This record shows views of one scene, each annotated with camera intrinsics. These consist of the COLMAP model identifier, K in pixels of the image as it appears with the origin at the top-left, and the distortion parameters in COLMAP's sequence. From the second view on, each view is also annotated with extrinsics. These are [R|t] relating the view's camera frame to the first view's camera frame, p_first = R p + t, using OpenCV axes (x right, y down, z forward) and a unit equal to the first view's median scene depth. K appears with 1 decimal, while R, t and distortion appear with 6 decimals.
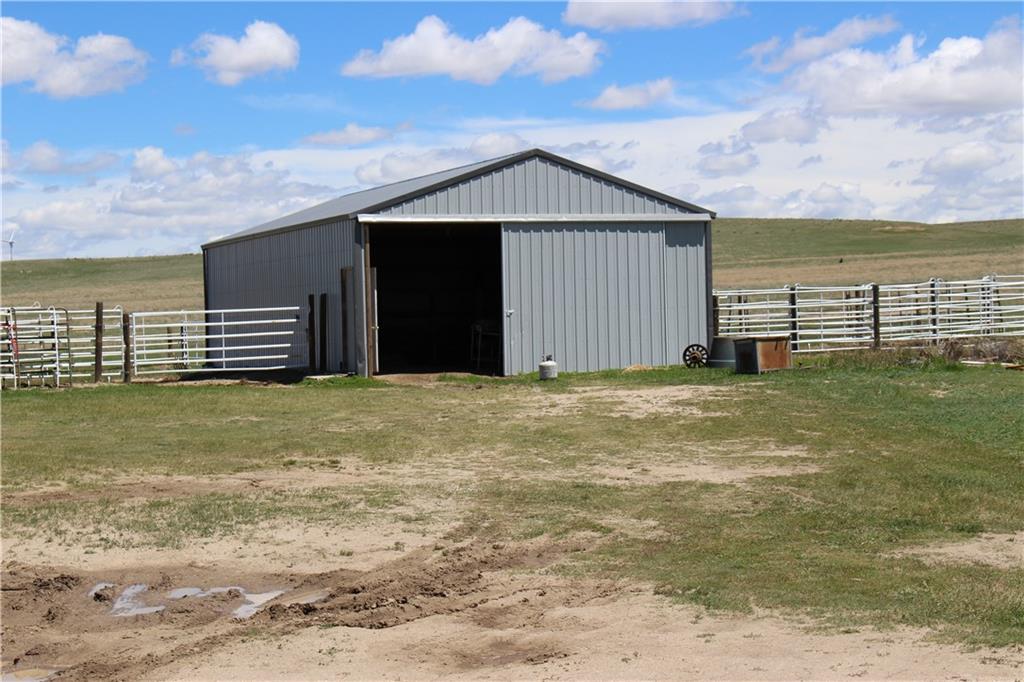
lens RADIAL K [[1318.2, 0, 512.0], [0, 1318.2, 341.0], [0, 0, 1]] dist [-0.413823, 0.557114]
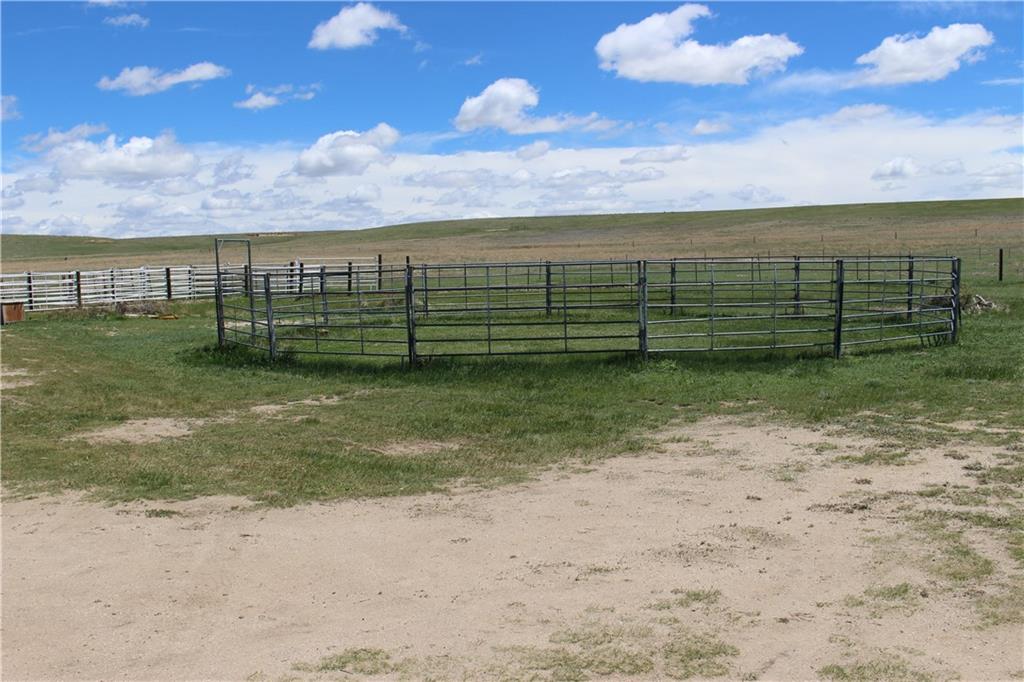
lens RADIAL K [[1134.7, 0, 512.0], [0, 1134.7, 341.0], [0, 0, 1]] dist [0.000416, 0.010862]
pose [[0.705468, -0.038332, 0.707705, -0.392935], [0.016292, 0.999150, 0.037877, 0.001787], [-0.708555, -0.015192, 0.705492, -0.503249]]
